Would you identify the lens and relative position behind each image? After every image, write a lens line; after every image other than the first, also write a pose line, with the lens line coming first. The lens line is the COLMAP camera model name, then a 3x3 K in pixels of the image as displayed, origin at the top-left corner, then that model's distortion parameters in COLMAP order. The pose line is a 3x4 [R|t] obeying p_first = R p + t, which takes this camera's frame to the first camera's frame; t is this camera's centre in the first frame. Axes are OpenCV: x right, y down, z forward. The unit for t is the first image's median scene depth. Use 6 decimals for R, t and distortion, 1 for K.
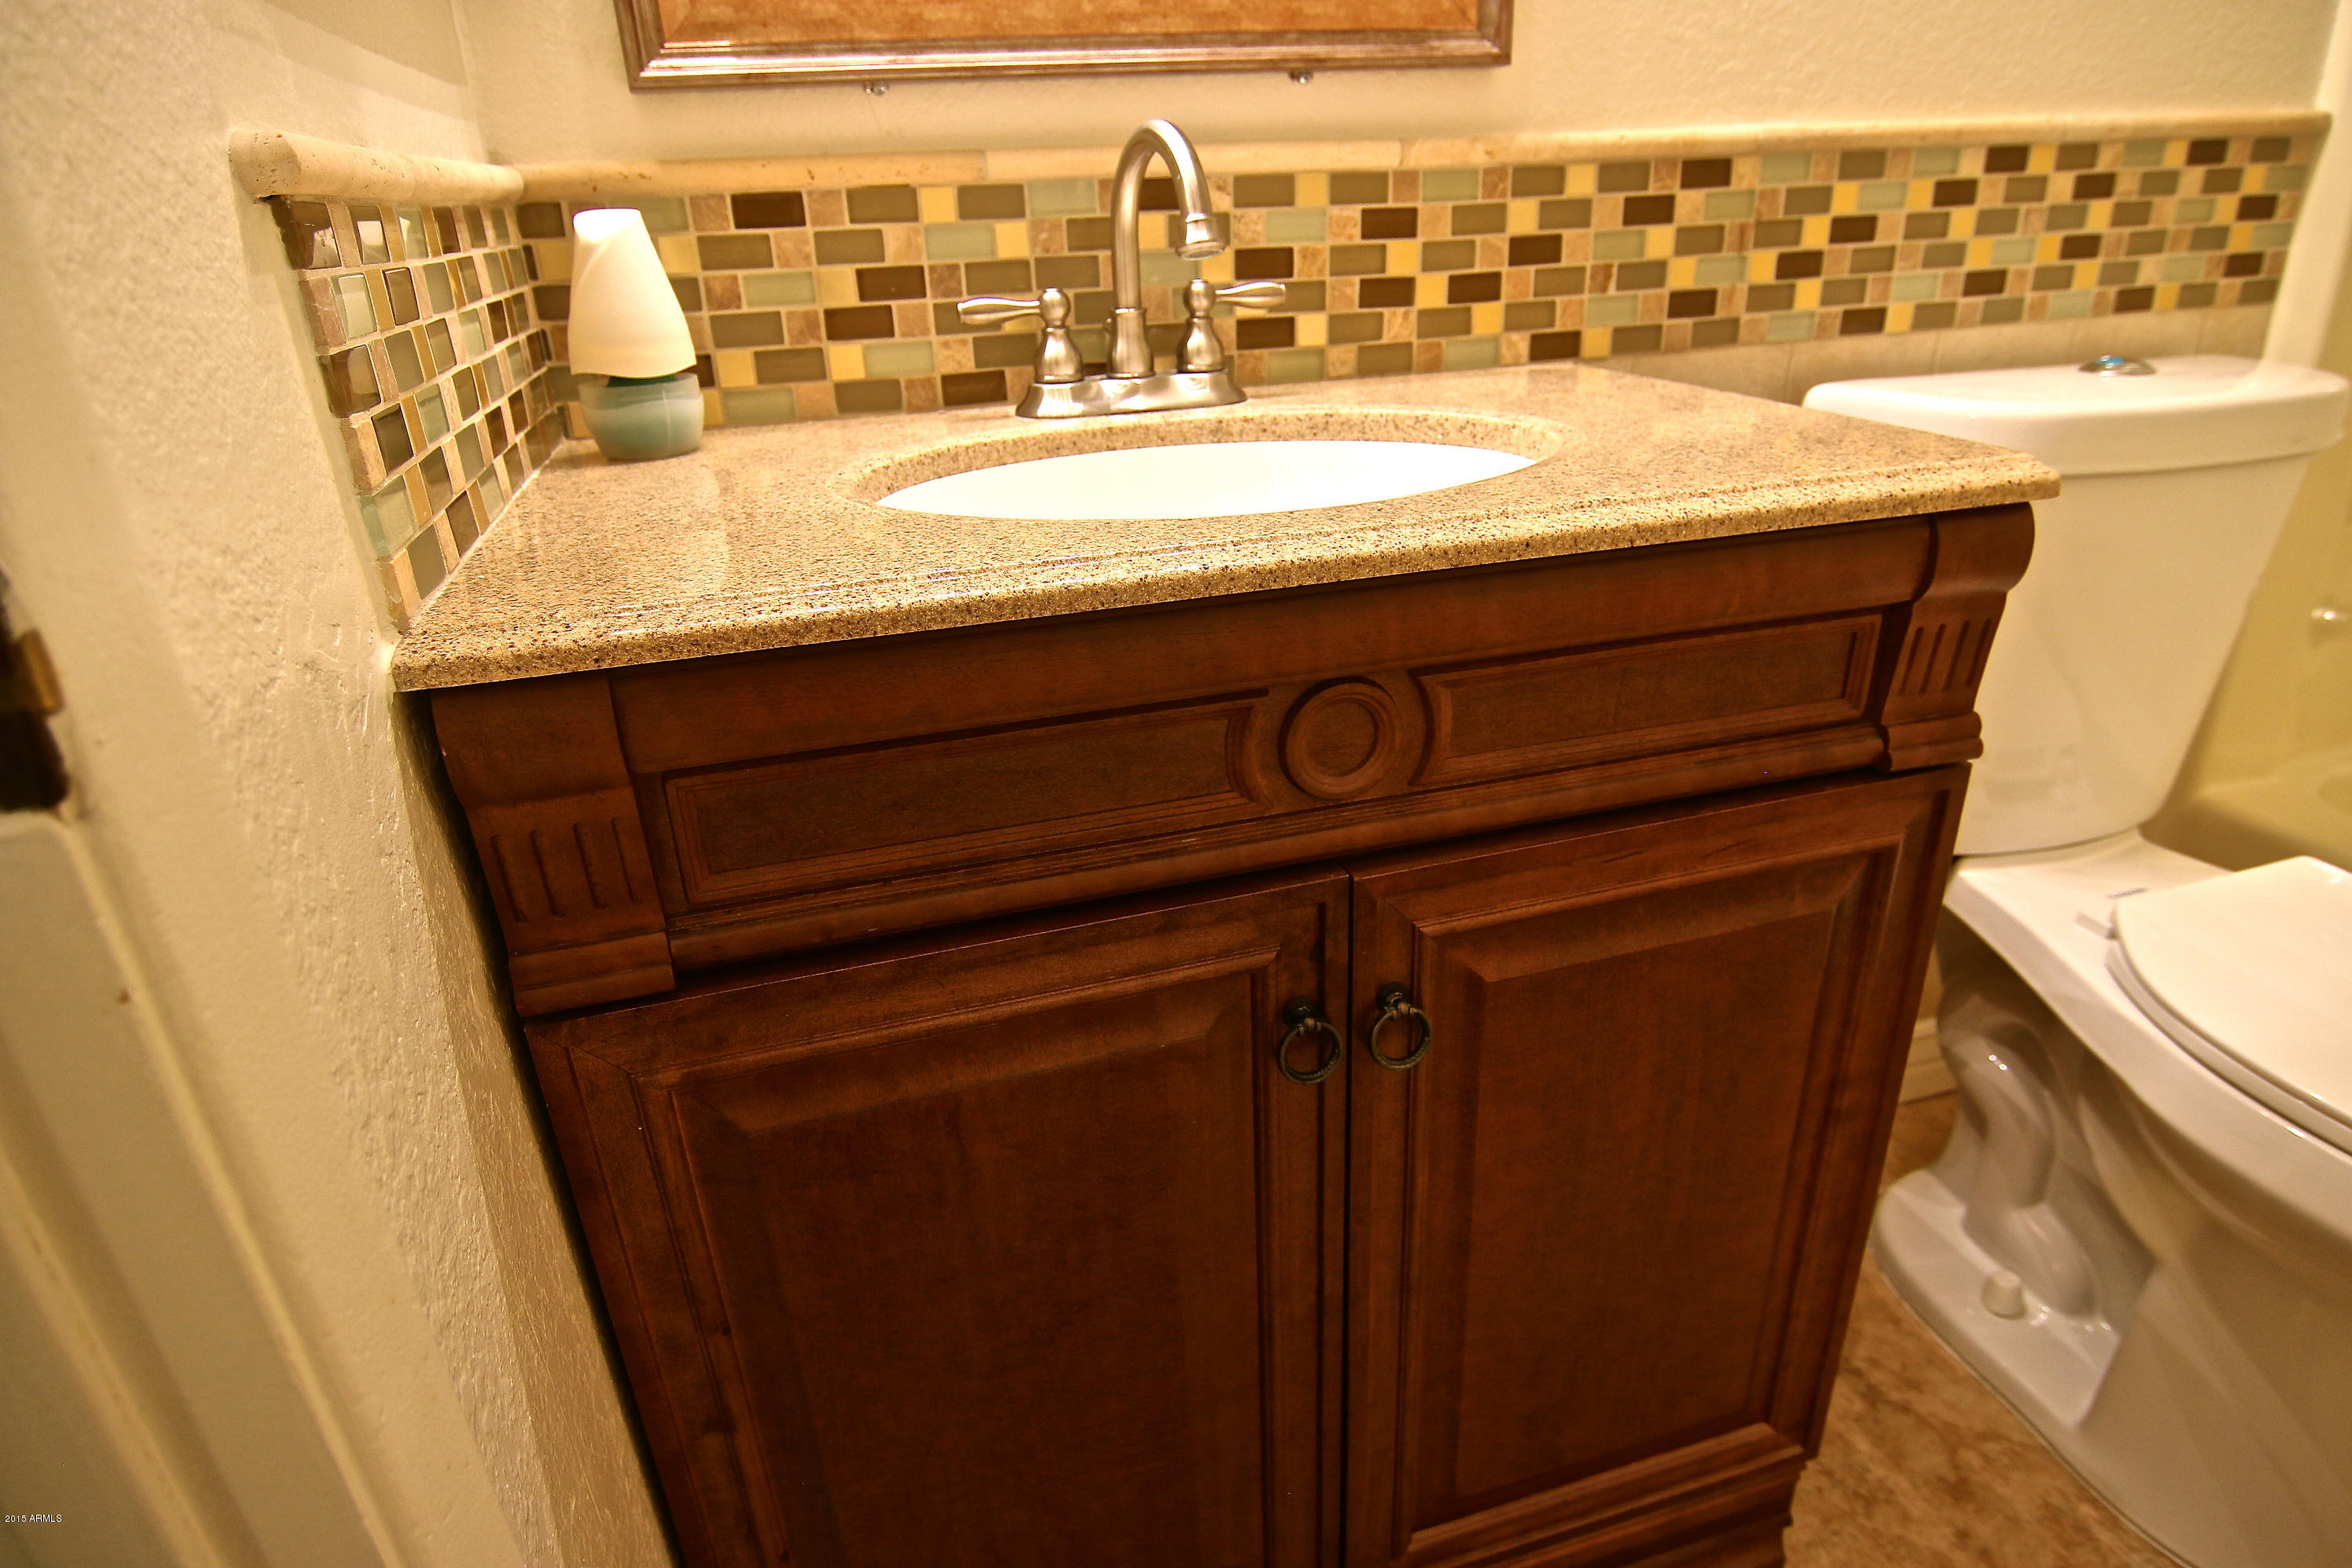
lens RADIAL K [[1316.8, 0, 1181.2], [0, 1316.8, 766.4], [0, 0, 1]] dist [-0.012360, -0.009530]
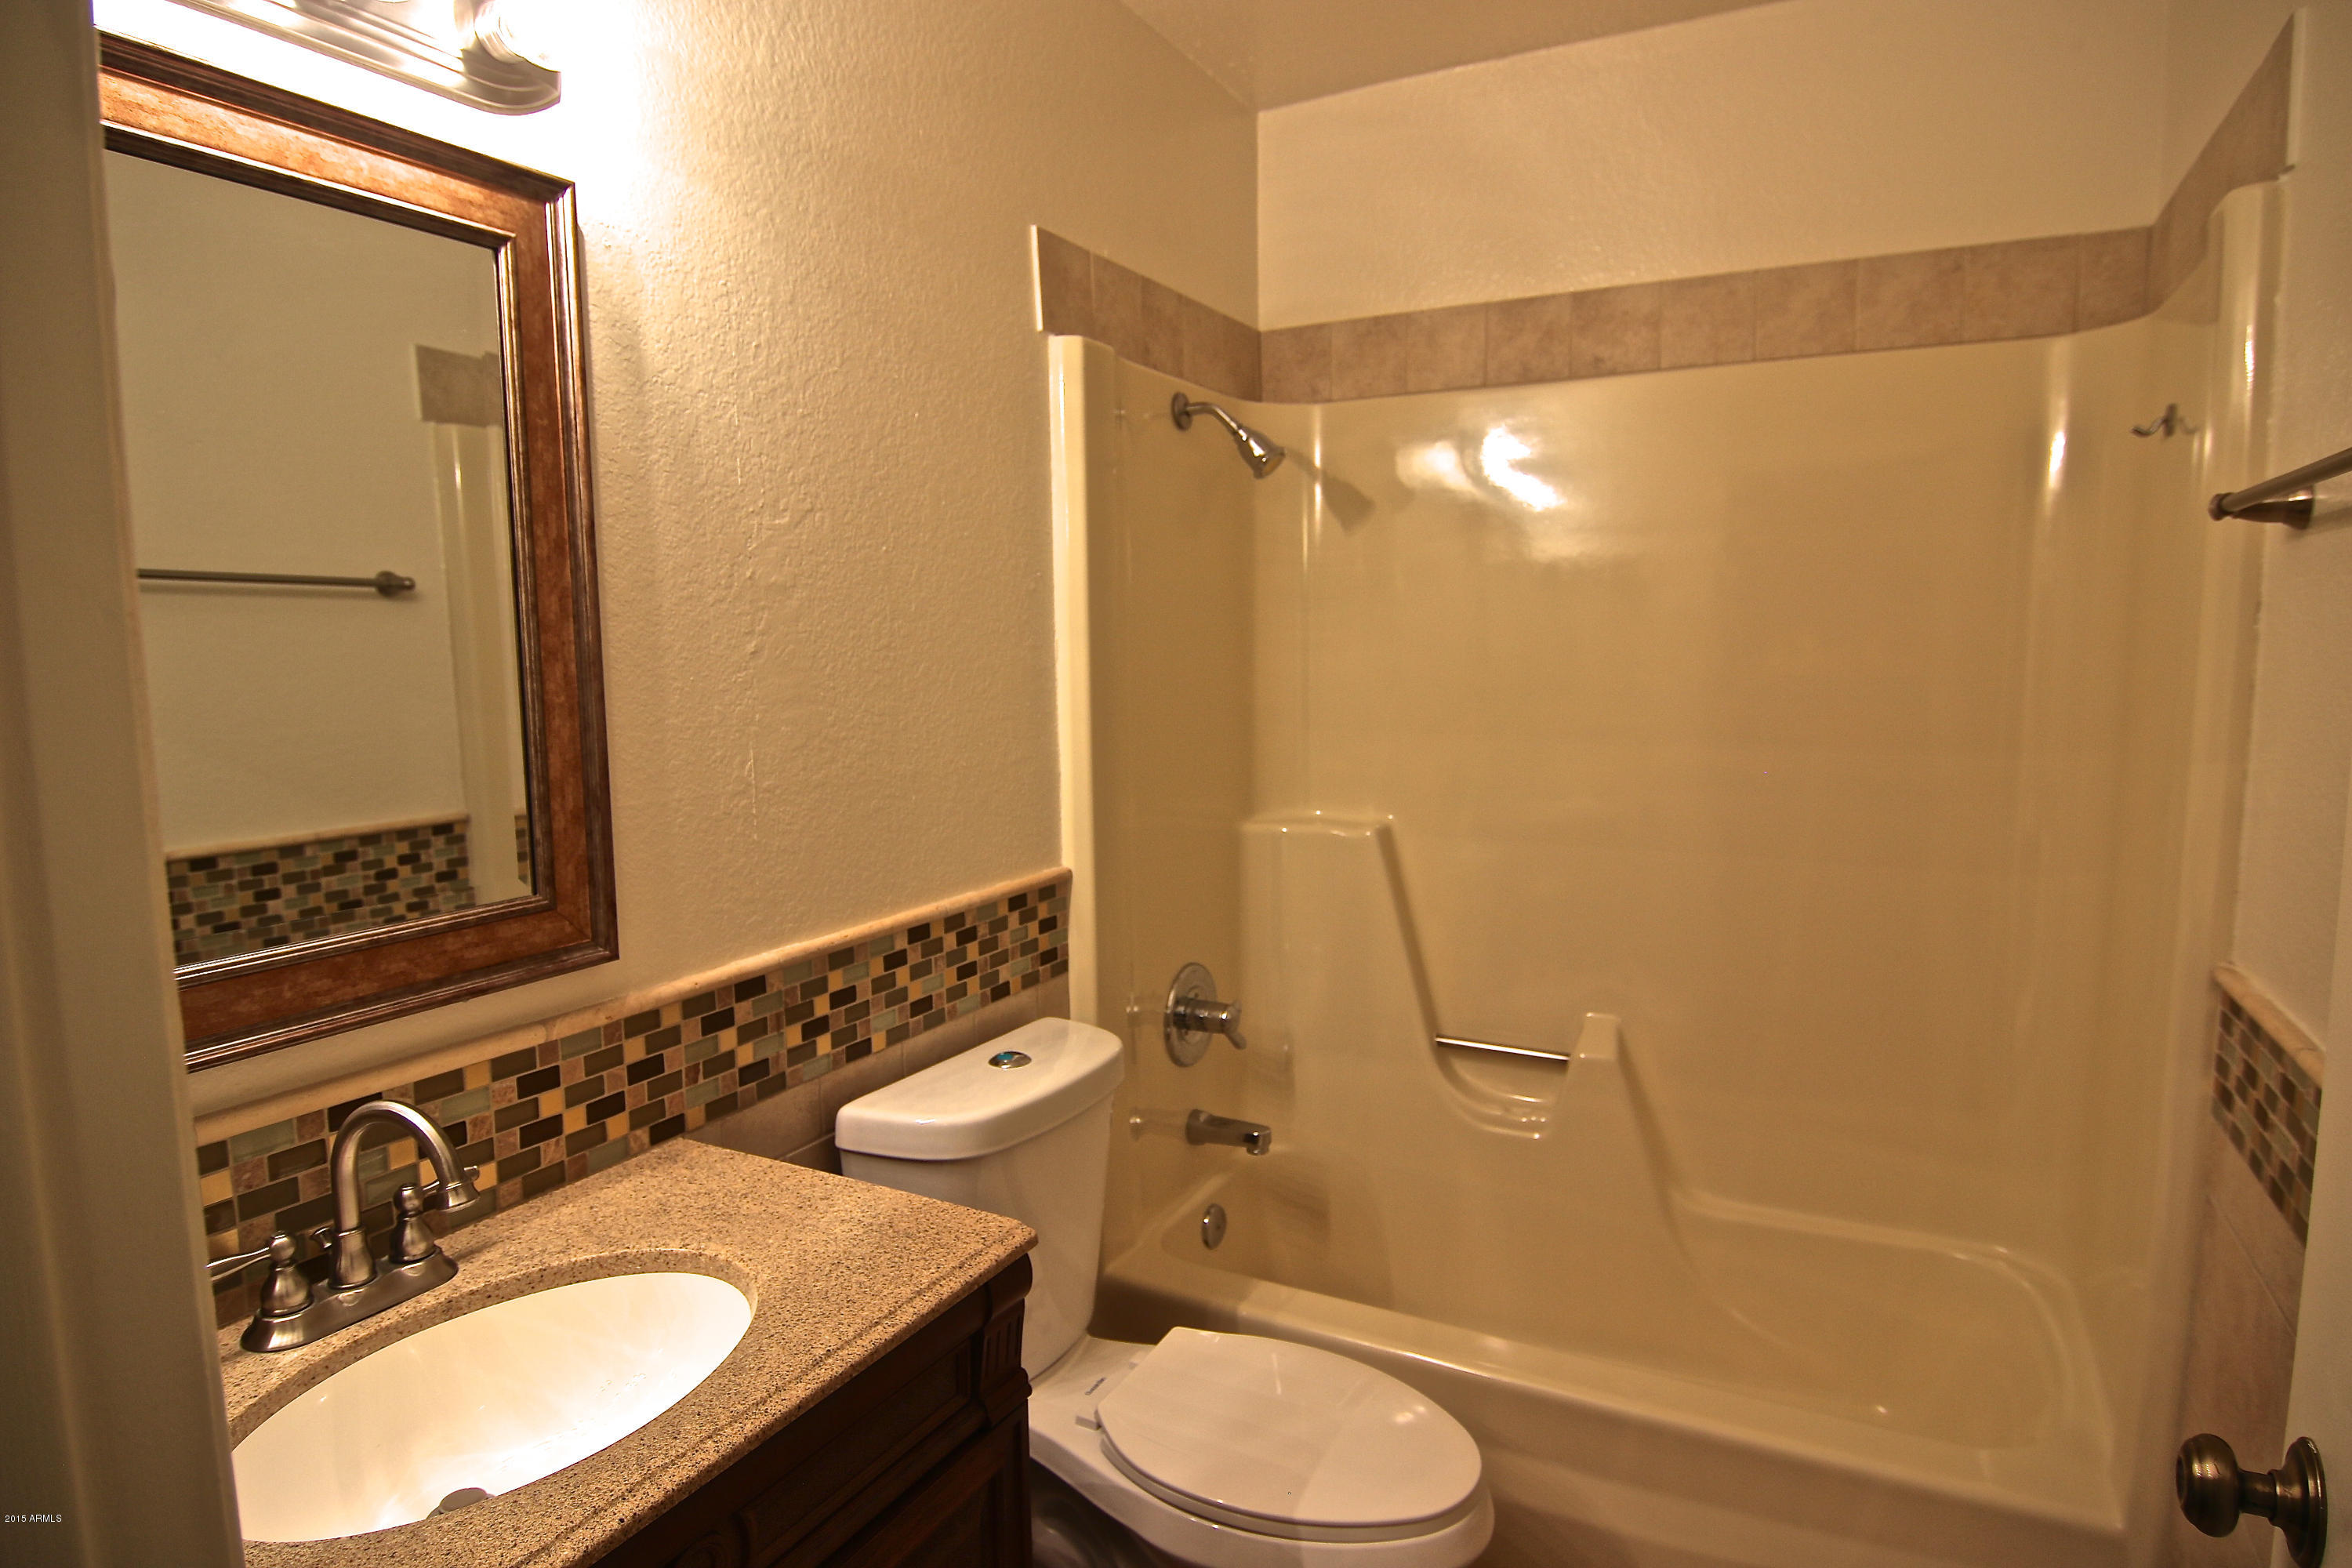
lens RADIAL K [[1316.8, 0, 1176.7], [0, 1316.8, 776.8], [0, 0, 1]] dist [-0.012360, -0.009530]
pose [[0.698326, -0.044101, 0.714419, -0.305711], [0.272085, 0.939534, -0.207958, -0.254105], [-0.662050, 0.339605, 0.668100, -0.368933]]
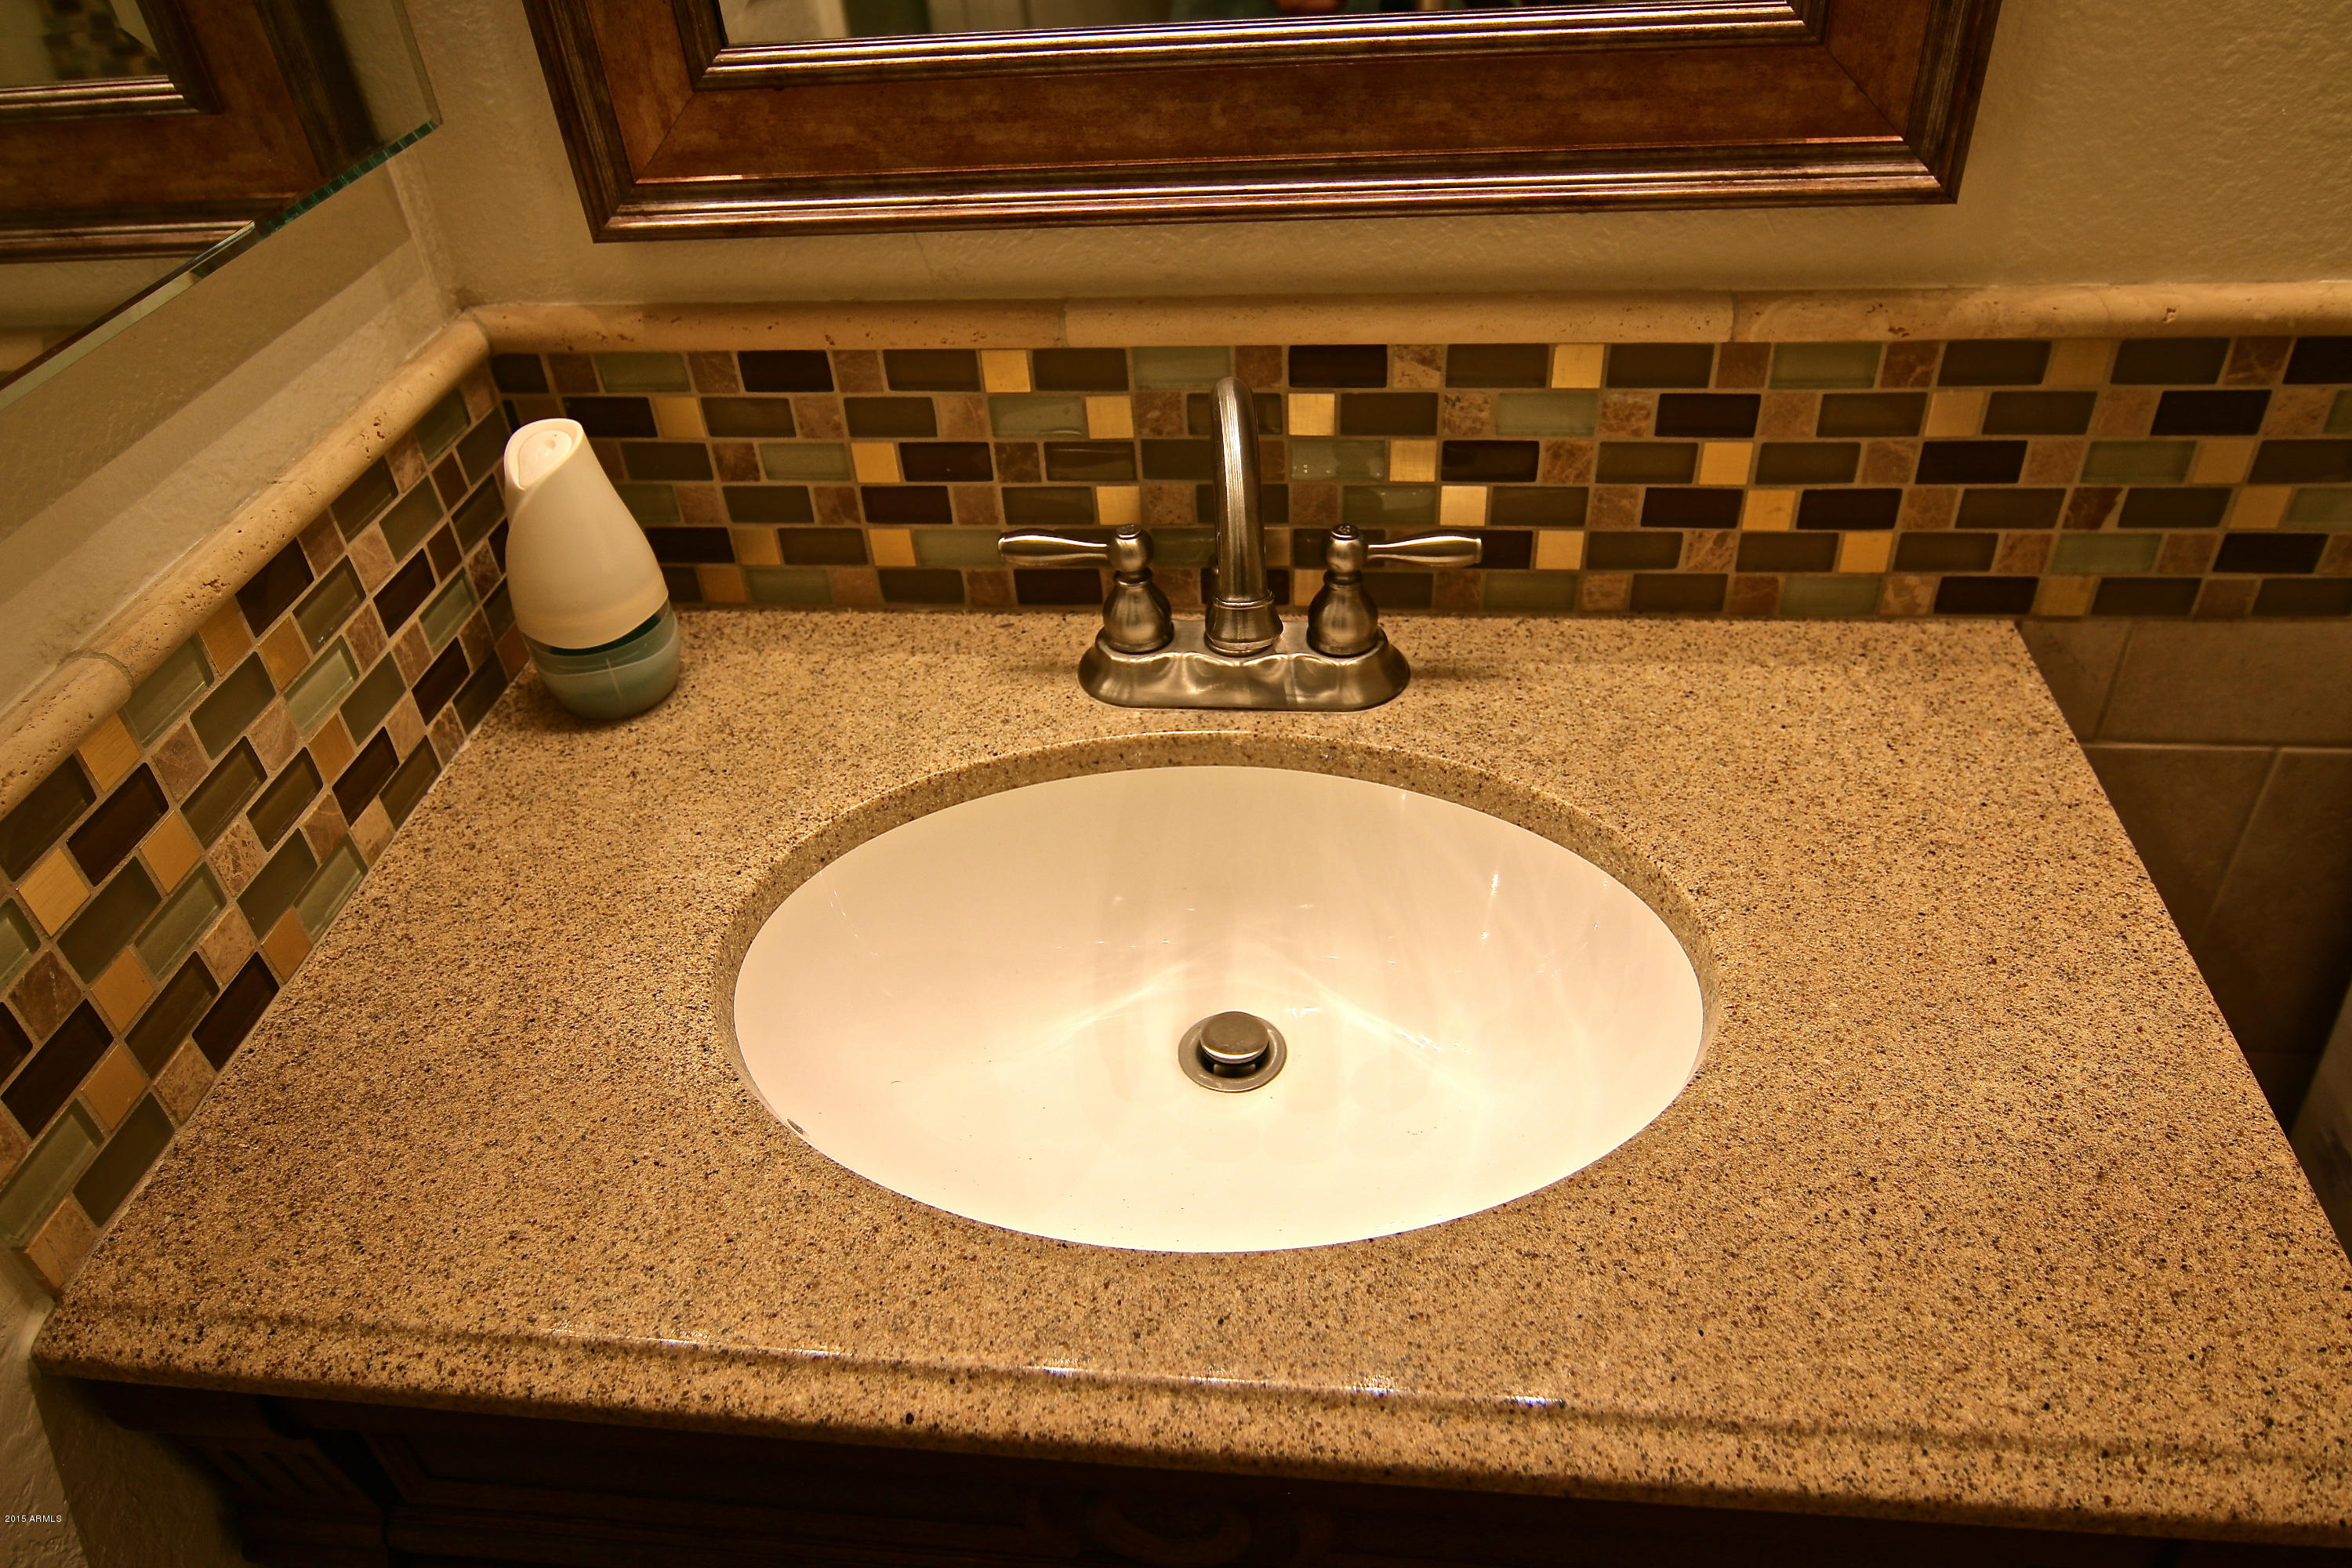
lens RADIAL K [[1615.0, 0, 1173.2], [0, 1615.0, 782.4], [0, 0, 1]] dist [-0.009585, -0.010154]
pose [[0.922949, 0.222178, -0.314326, 0.201800], [-0.130063, 0.948577, 0.288591, -0.431090], [0.362281, -0.225473, 0.904386, 0.167648]]
